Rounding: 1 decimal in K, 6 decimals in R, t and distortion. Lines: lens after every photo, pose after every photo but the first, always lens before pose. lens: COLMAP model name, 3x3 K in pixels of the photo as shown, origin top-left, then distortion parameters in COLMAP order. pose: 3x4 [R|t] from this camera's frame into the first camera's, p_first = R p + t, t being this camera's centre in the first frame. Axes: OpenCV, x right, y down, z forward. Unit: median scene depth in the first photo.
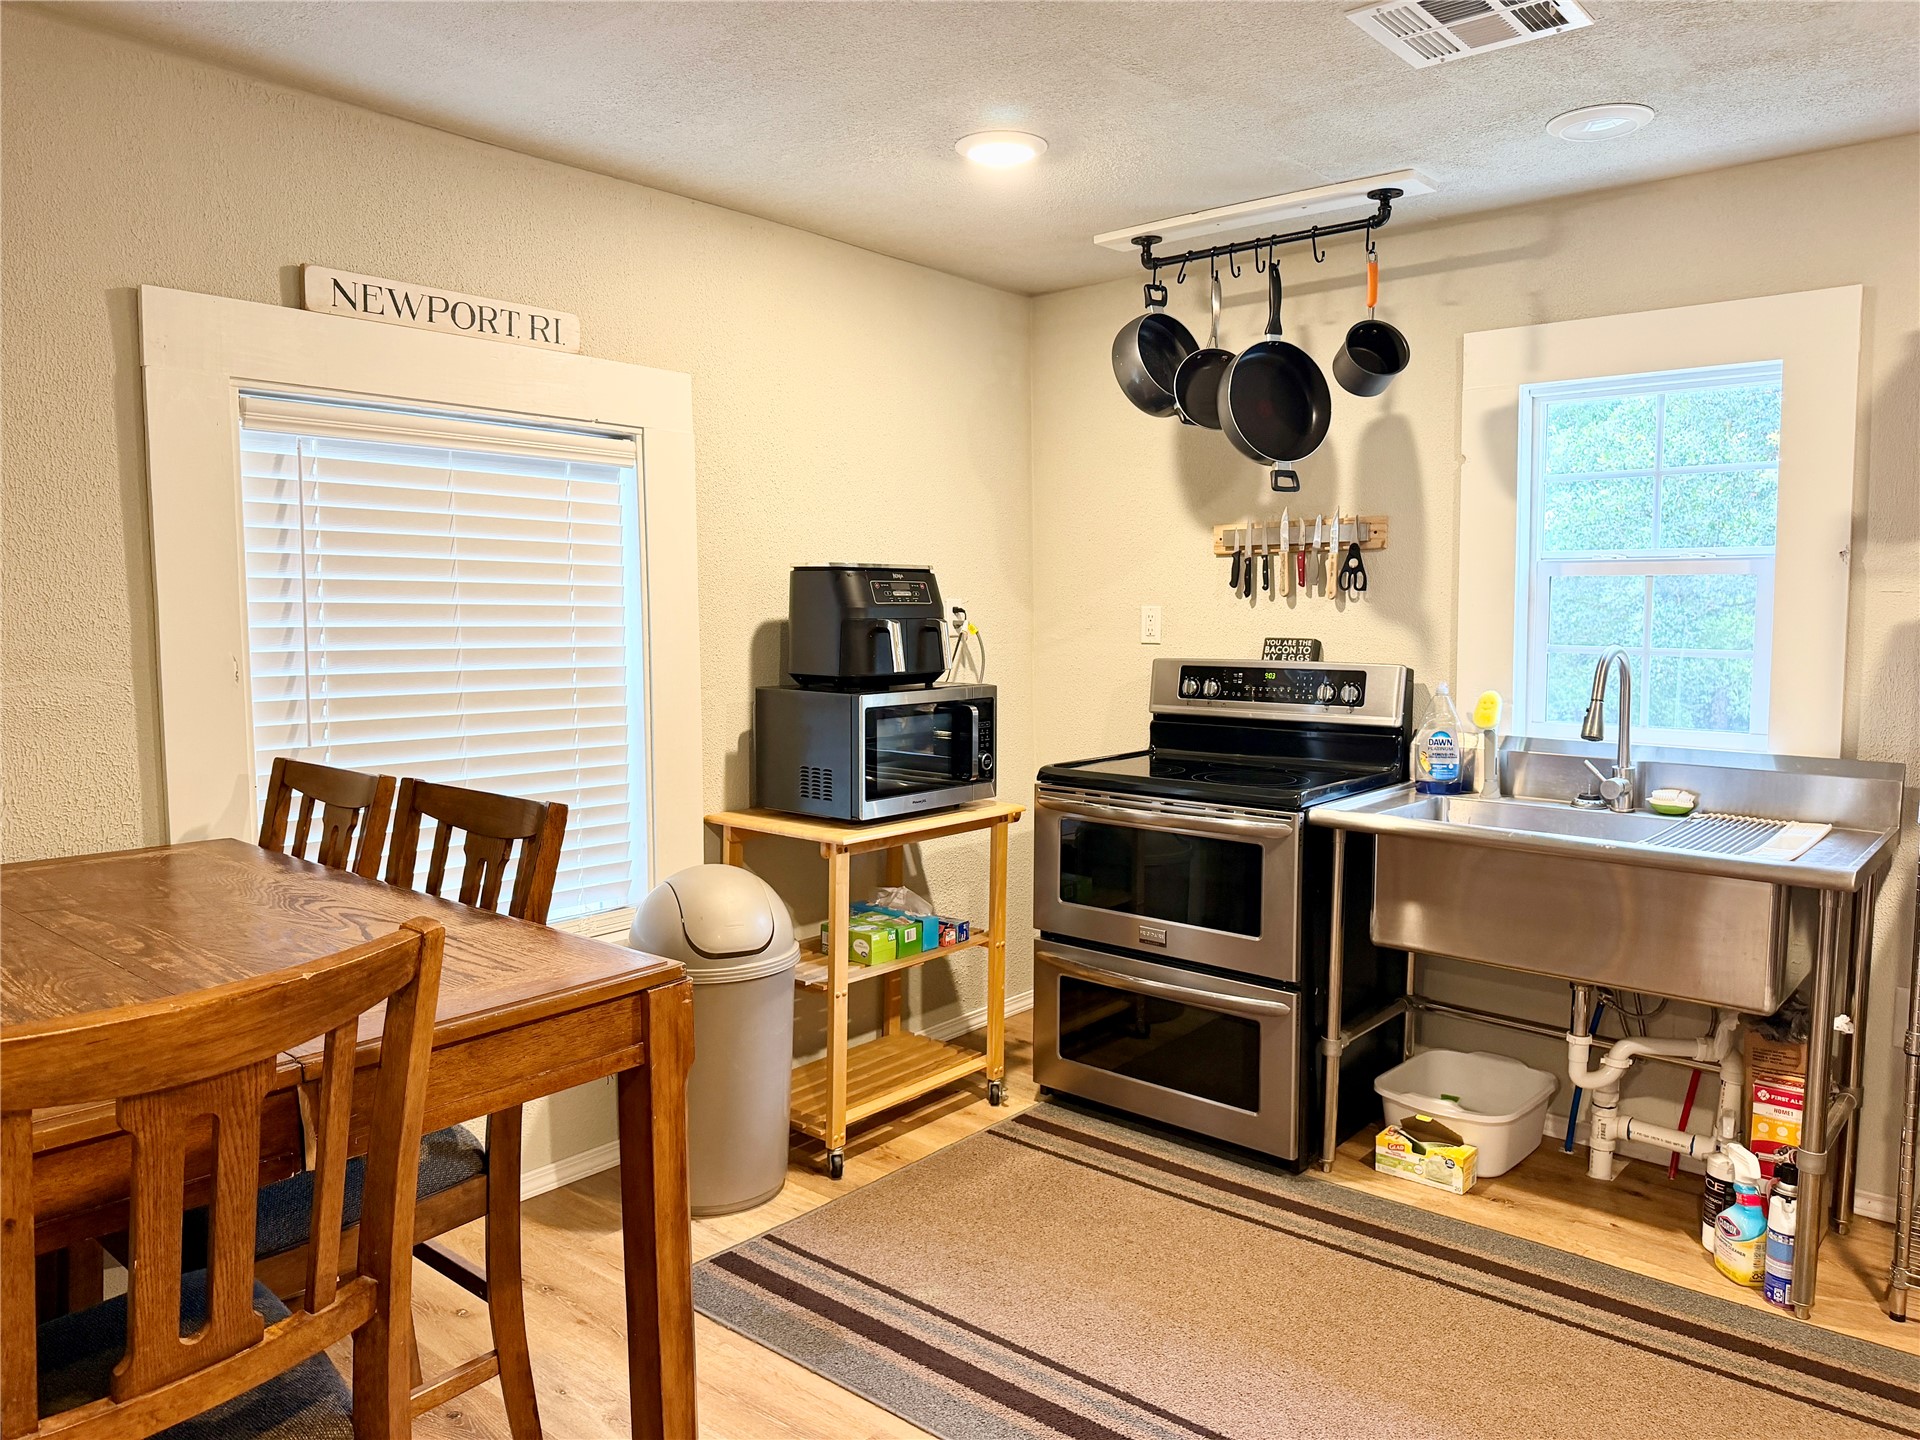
lens RADIAL K [[1363.0, 0, 946.2], [0, 1363.0, 711.0], [0, 0, 1]] dist [0.061829, -0.074060]
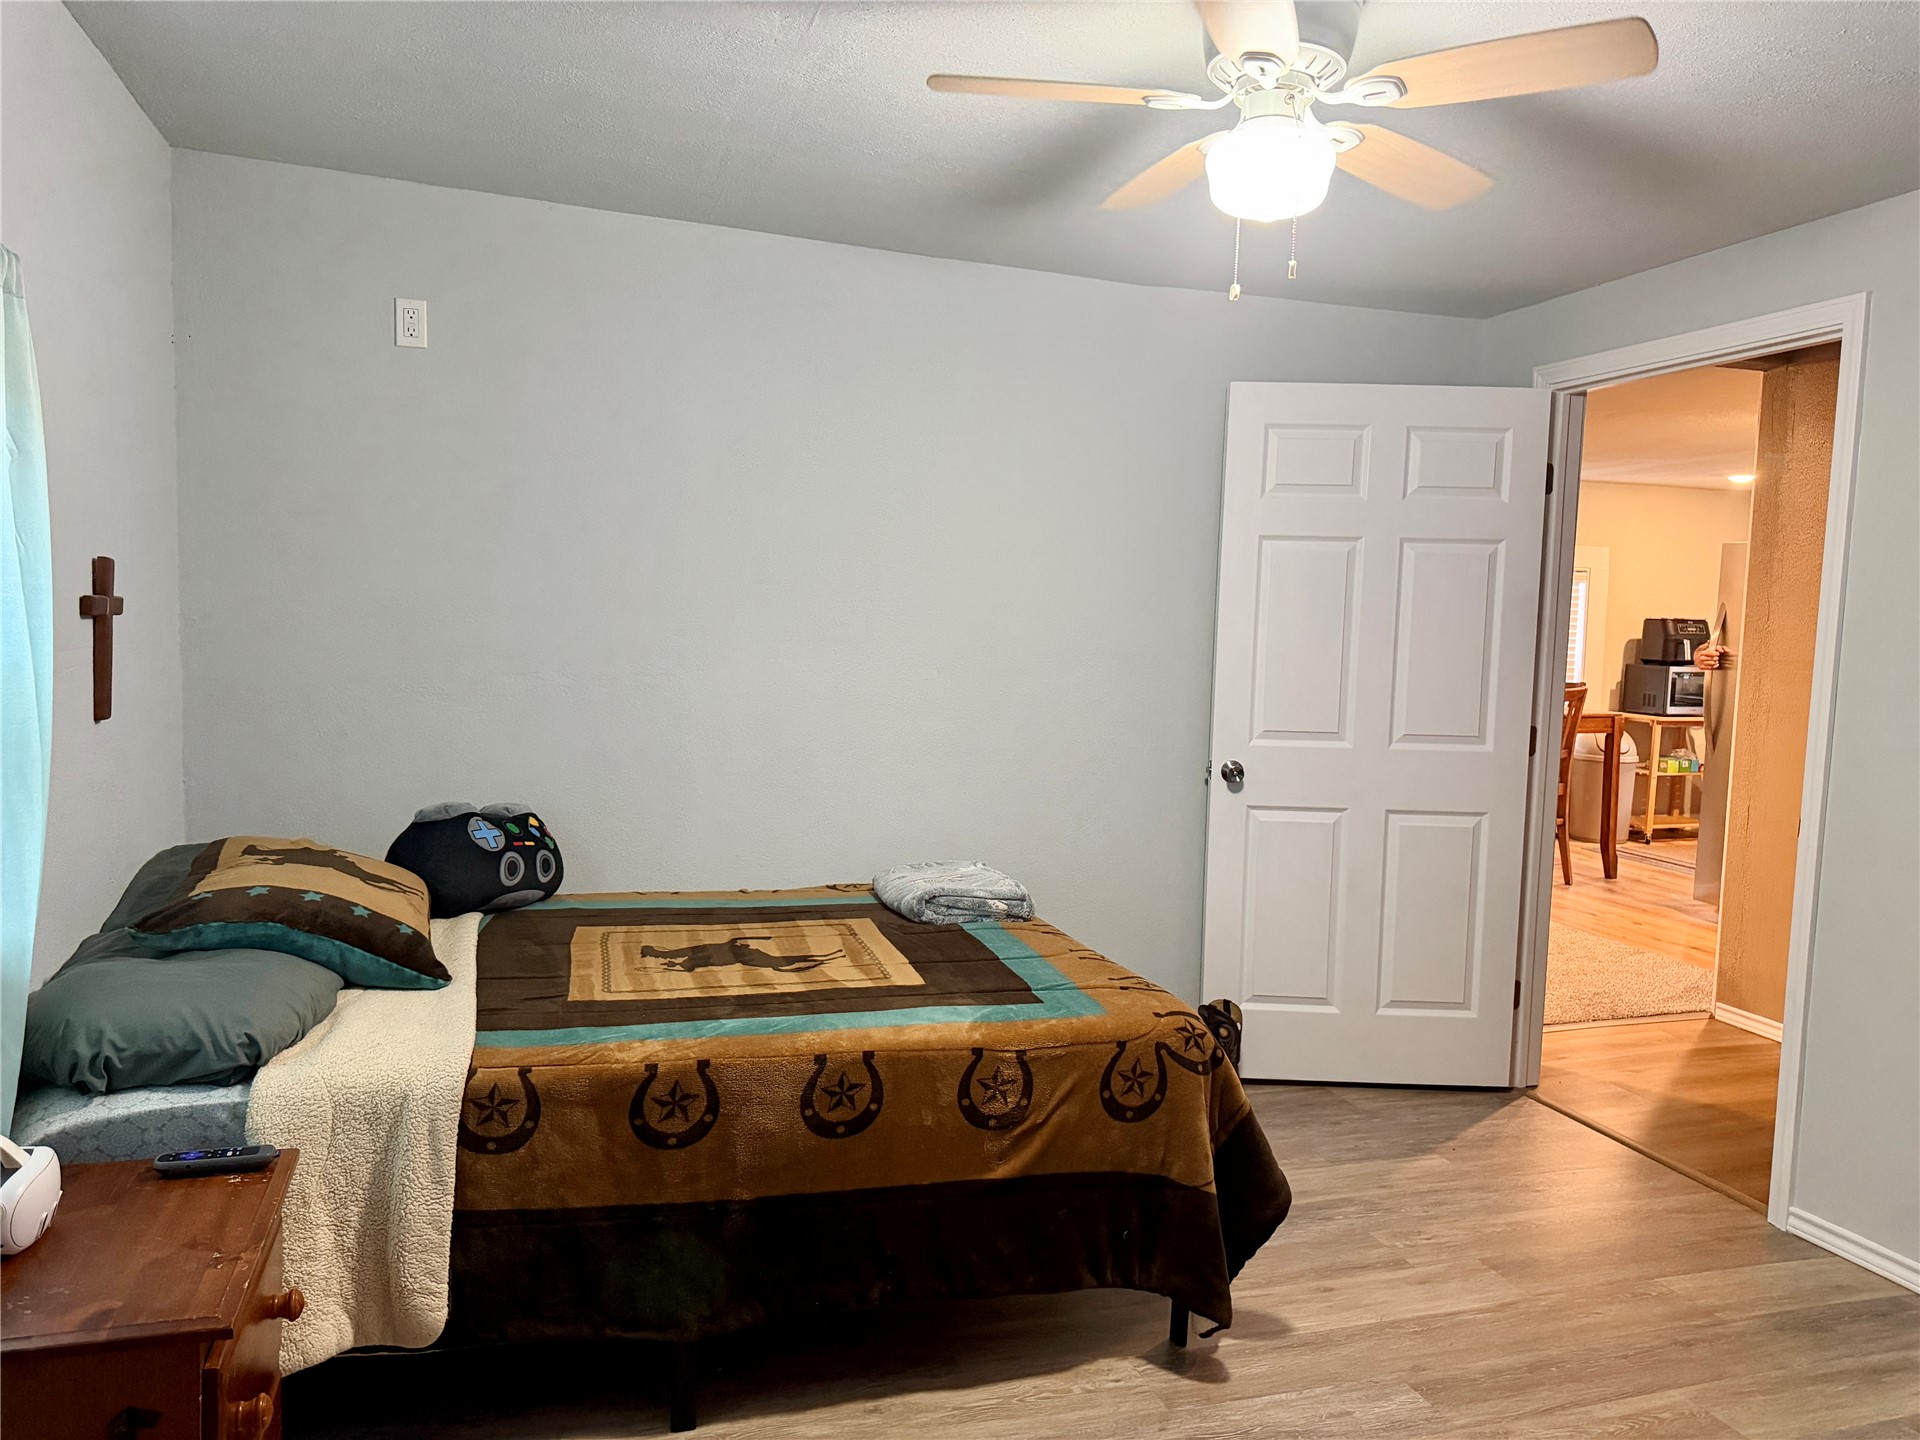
lens RADIAL K [[1363.0, 0, 949.1], [0, 1363.0, 721.6], [0, 0, 1]] dist [0.061829, -0.074060]
pose [[0.855564, 0.061310, -0.514053, 0.123539], [-0.064018, 0.997871, 0.012467, 0.151645], [0.513723, 0.022242, 0.857668, -2.050543]]
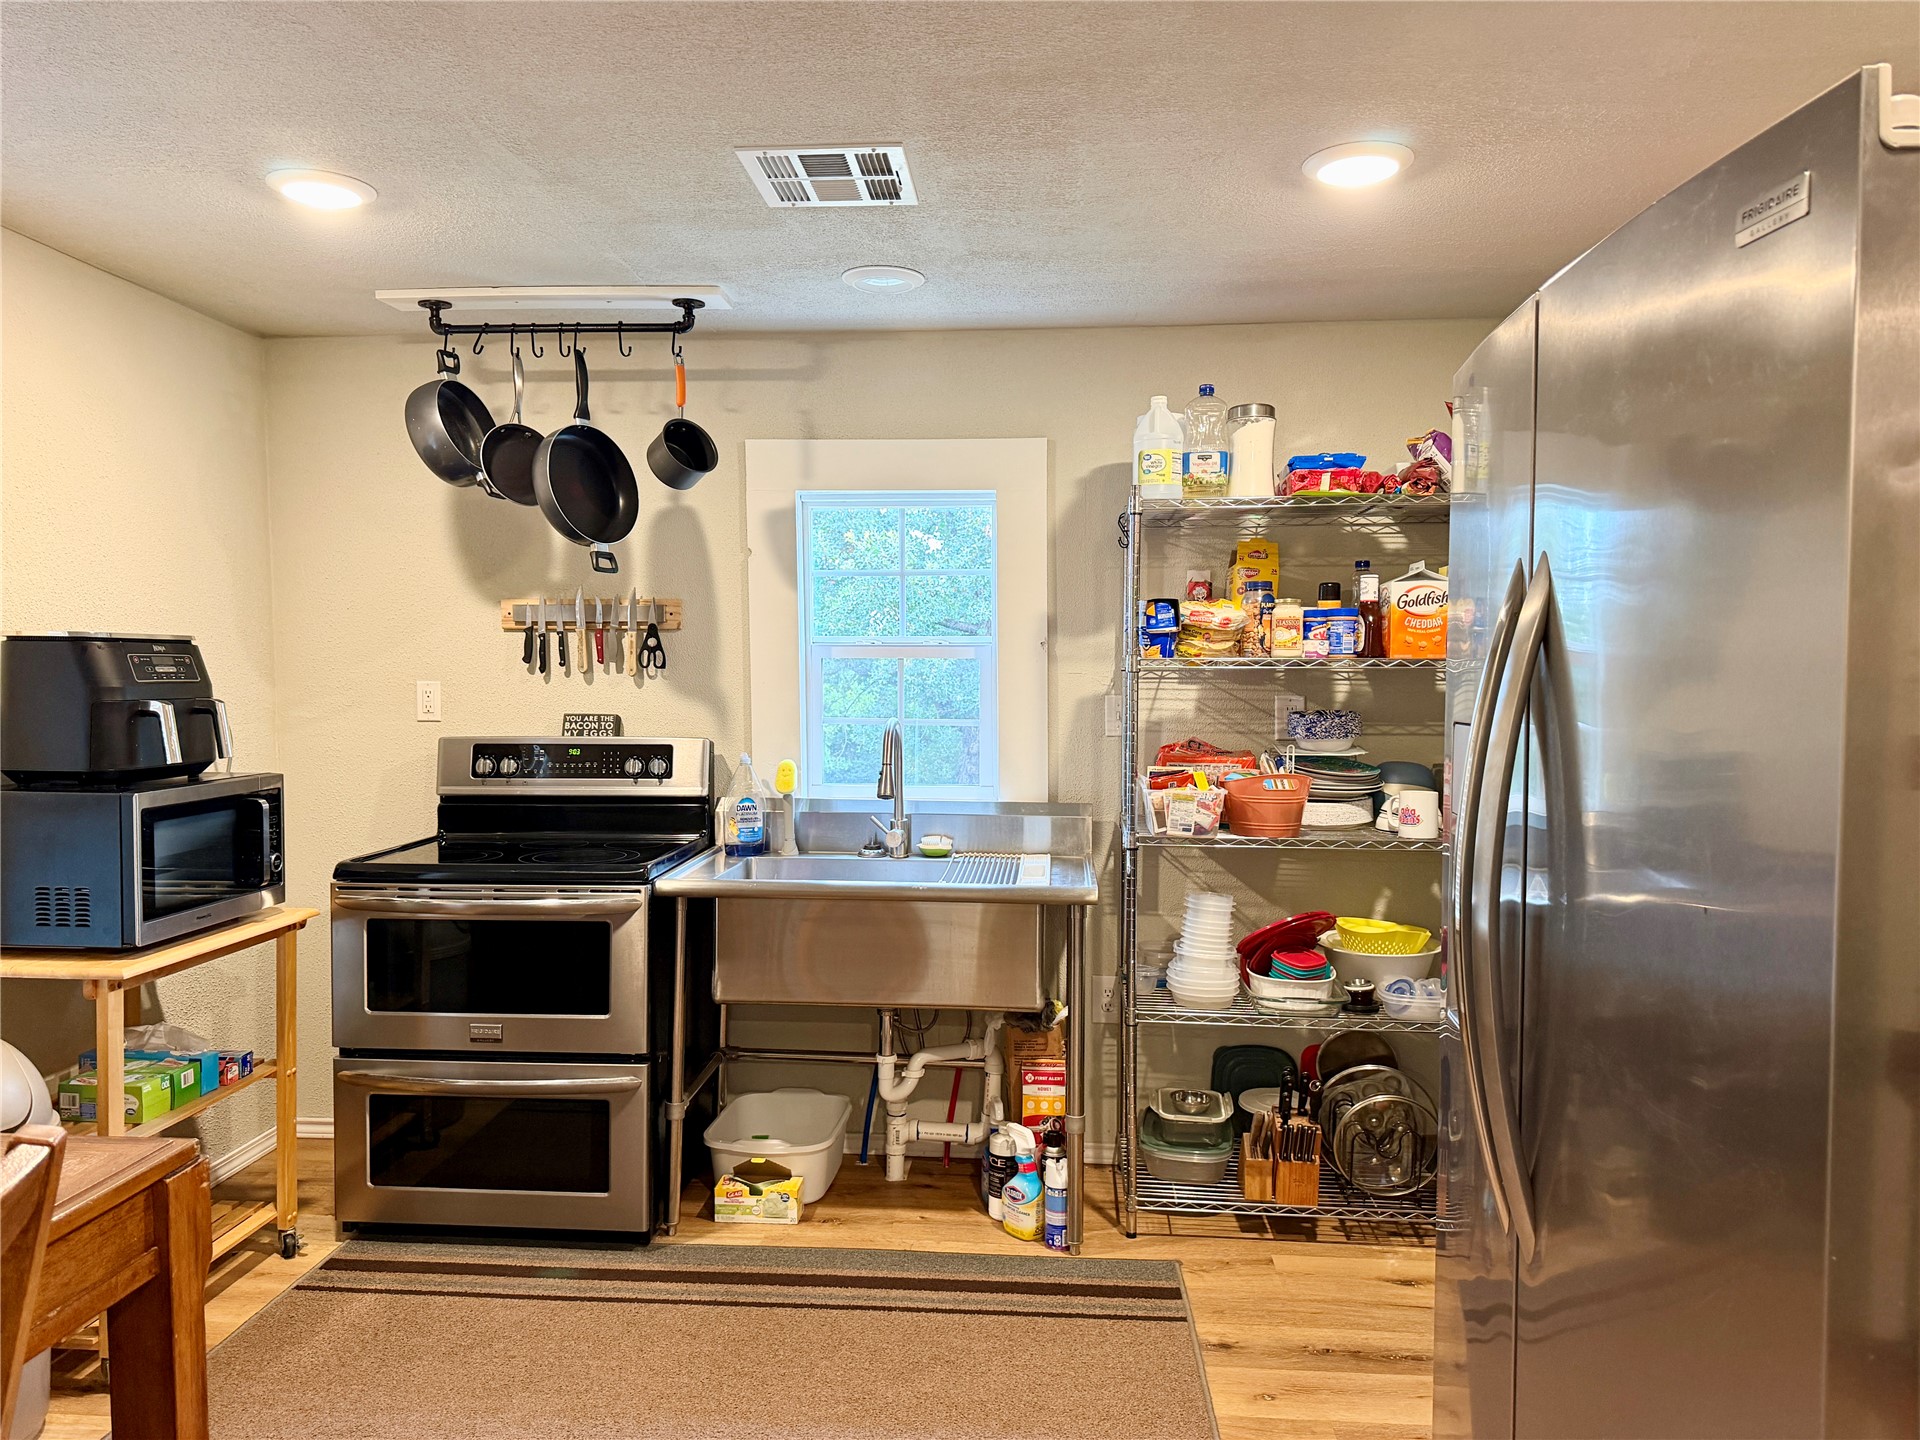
lens RADIAL K [[1363.0, 0, 941.2], [0, 1363.0, 706.4], [0, 0, 1]] dist [0.061829, -0.074060]
pose [[0.804696, -0.014544, 0.593509, -0.160324], [0.046086, 0.998214, -0.038022, -0.009612], [-0.591896, 0.057949, 0.803929, 0.034422]]
